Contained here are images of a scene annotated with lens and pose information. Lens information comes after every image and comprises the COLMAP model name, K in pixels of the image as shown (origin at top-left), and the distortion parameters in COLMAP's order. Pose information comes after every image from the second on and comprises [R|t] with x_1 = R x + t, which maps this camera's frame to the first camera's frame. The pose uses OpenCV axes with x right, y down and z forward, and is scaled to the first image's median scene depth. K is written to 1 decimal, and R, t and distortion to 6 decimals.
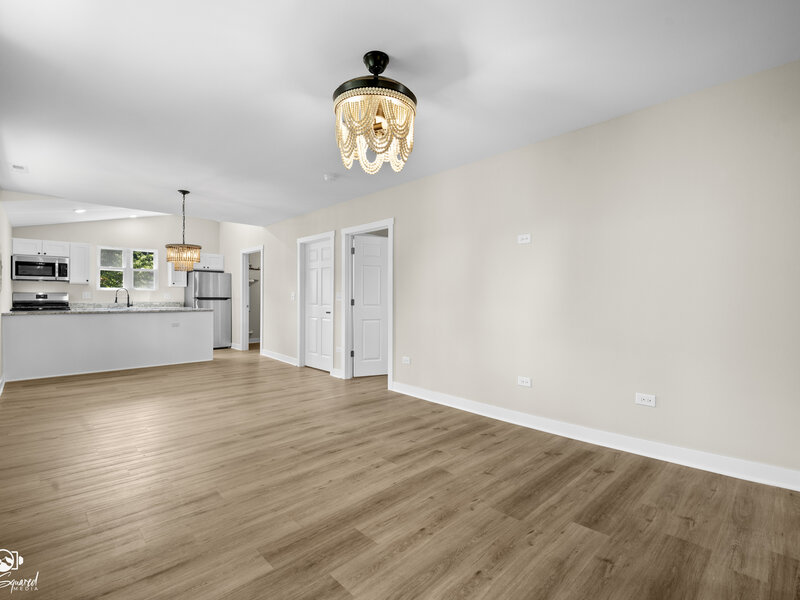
lens RADIAL K [[380.4, 0, 410.1], [0, 380.4, 297.7], [0, 0, 1]] dist [-0.010037, -0.002893]
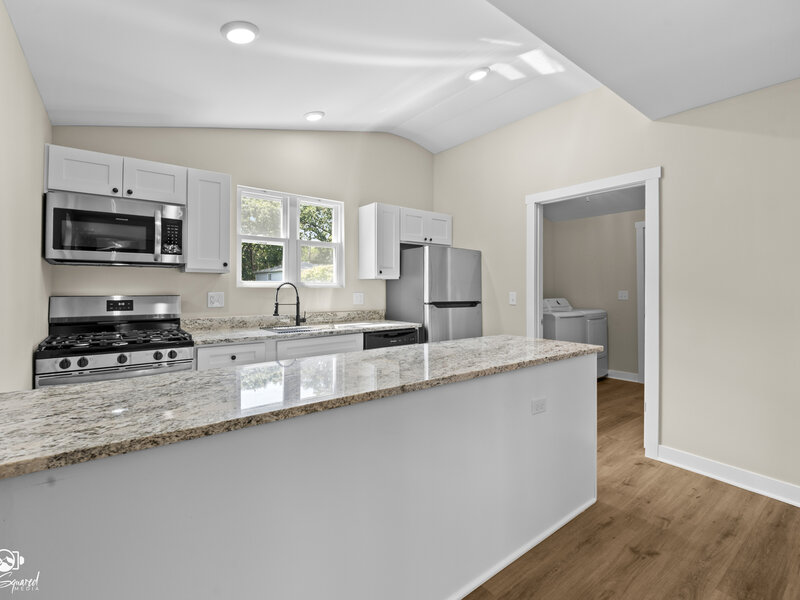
lens RADIAL K [[380.4, 0, 401.7], [0, 380.4, 283.0], [0, 0, 1]] dist [-0.010037, -0.002893]
pose [[0.993454, -0.003084, -0.114194, -0.654380], [0.001200, 0.999862, -0.016561, -0.019657], [0.114230, 0.016315, 0.993320, 0.652339]]
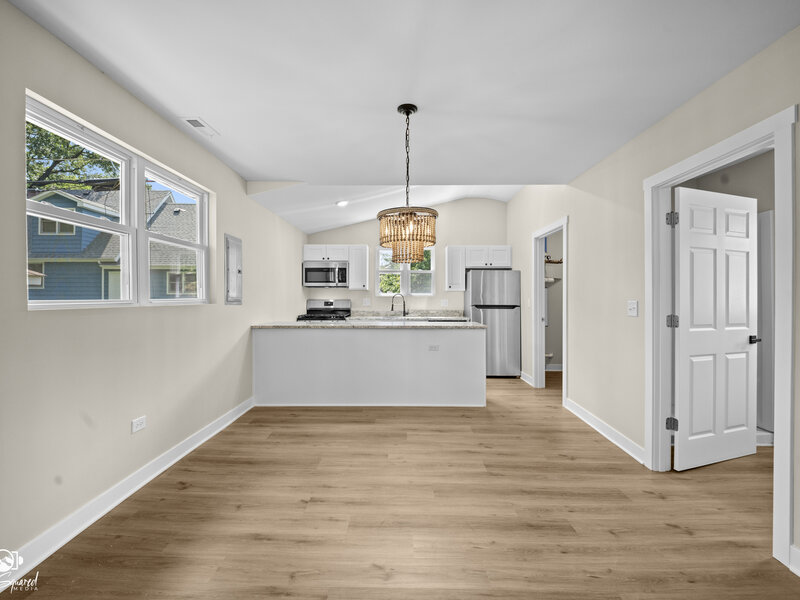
lens RADIAL K [[380.4, 0, 398.6], [0, 380.4, 297.5], [0, 0, 1]] dist [-0.010037, -0.002893]
pose [[0.703195, -0.003625, -0.710988, -0.172181], [0.000078, 0.999987, -0.005020, -0.014190], [0.710997, 0.003475, 0.703186, 0.452698]]
